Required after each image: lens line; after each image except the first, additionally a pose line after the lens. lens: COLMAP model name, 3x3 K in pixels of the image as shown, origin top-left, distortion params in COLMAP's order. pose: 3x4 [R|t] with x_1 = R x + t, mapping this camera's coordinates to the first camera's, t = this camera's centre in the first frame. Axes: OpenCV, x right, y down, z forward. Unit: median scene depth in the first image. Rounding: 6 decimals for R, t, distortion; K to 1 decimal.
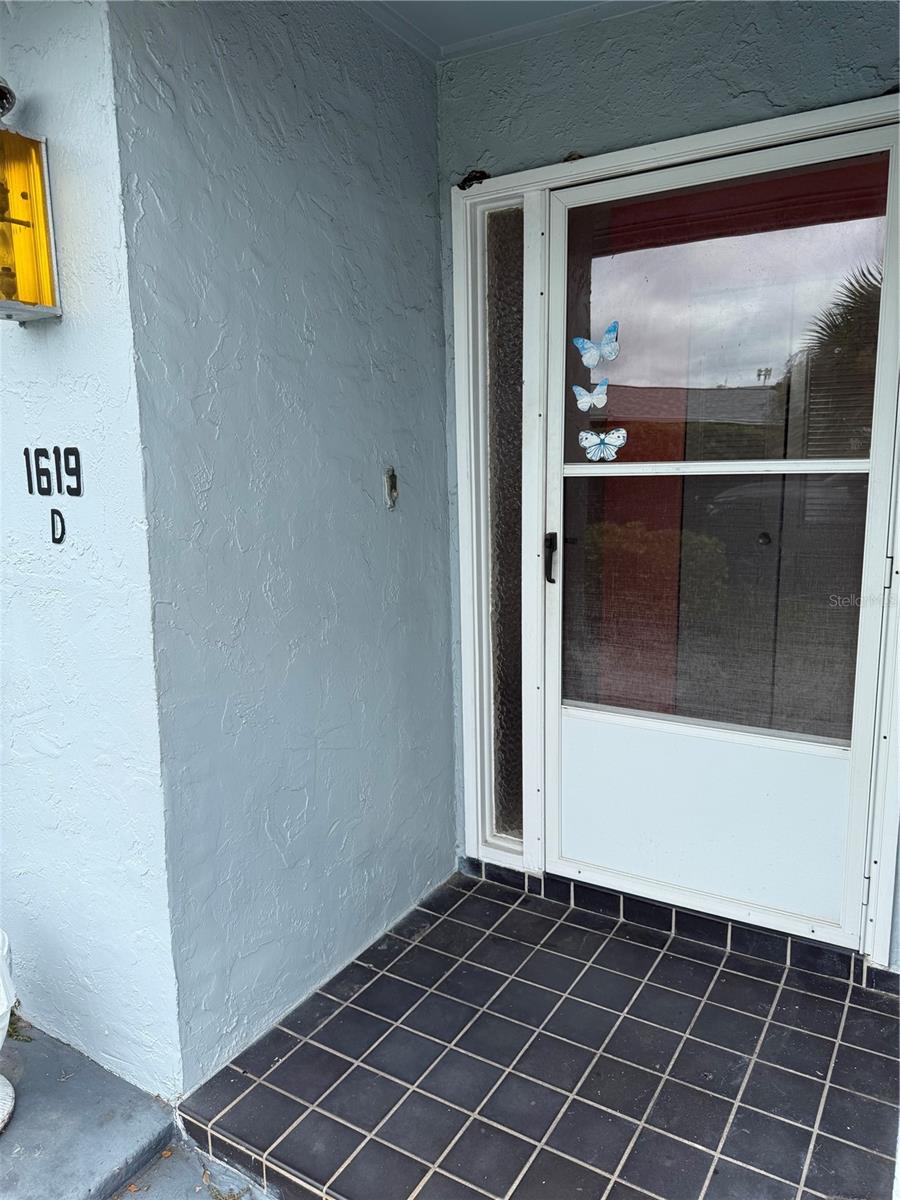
lens RADIAL K [[851.8, 0, 444.1], [0, 851.8, 605.4], [0, 0, 1]] dist [0.061172, -0.071018]
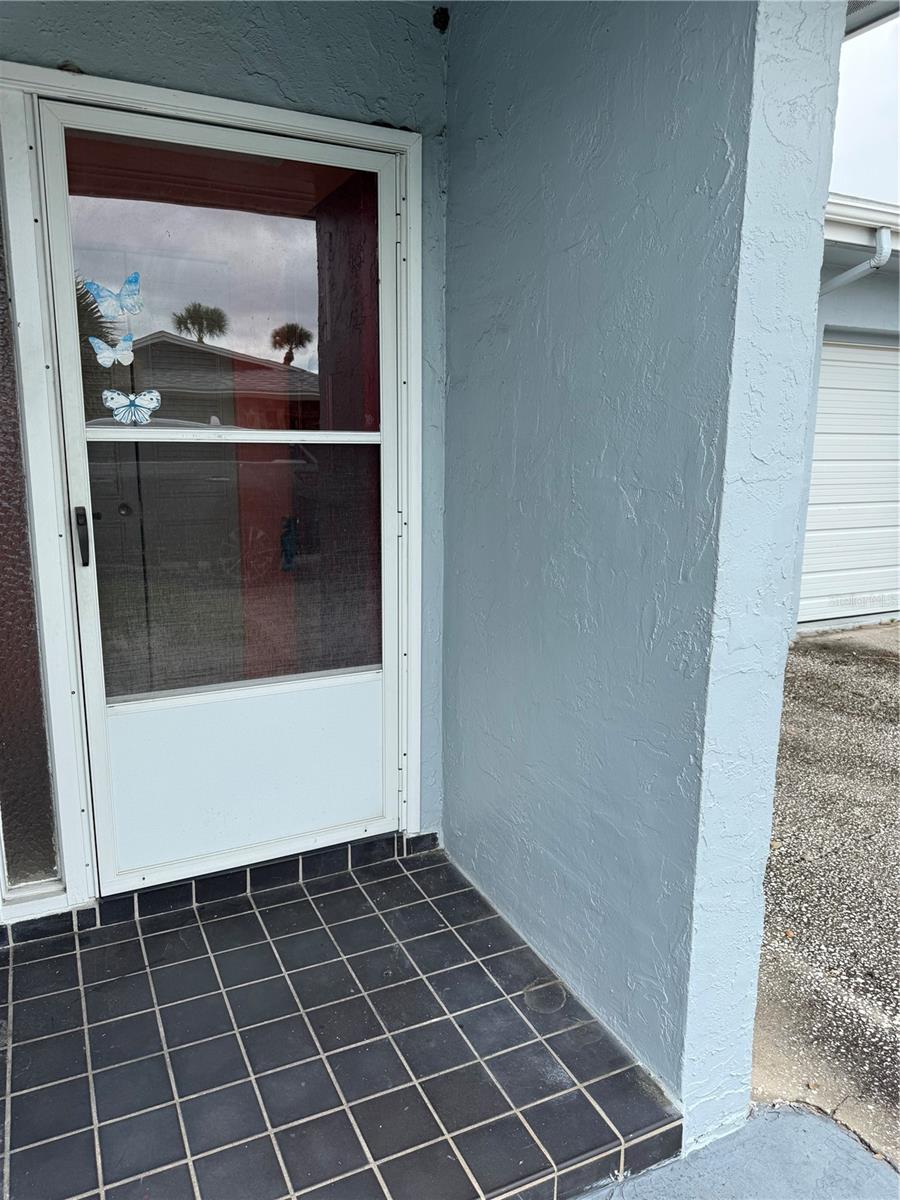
lens RADIAL K [[851.8, 0, 452.0], [0, 851.8, 604.2], [0, 0, 1]] dist [0.061172, -0.071018]
pose [[0.531722, -0.144620, 0.834480, -0.439509], [0.121413, 0.988152, 0.093889, -0.026413], [-0.838171, 0.051394, 0.542981, 0.240691]]
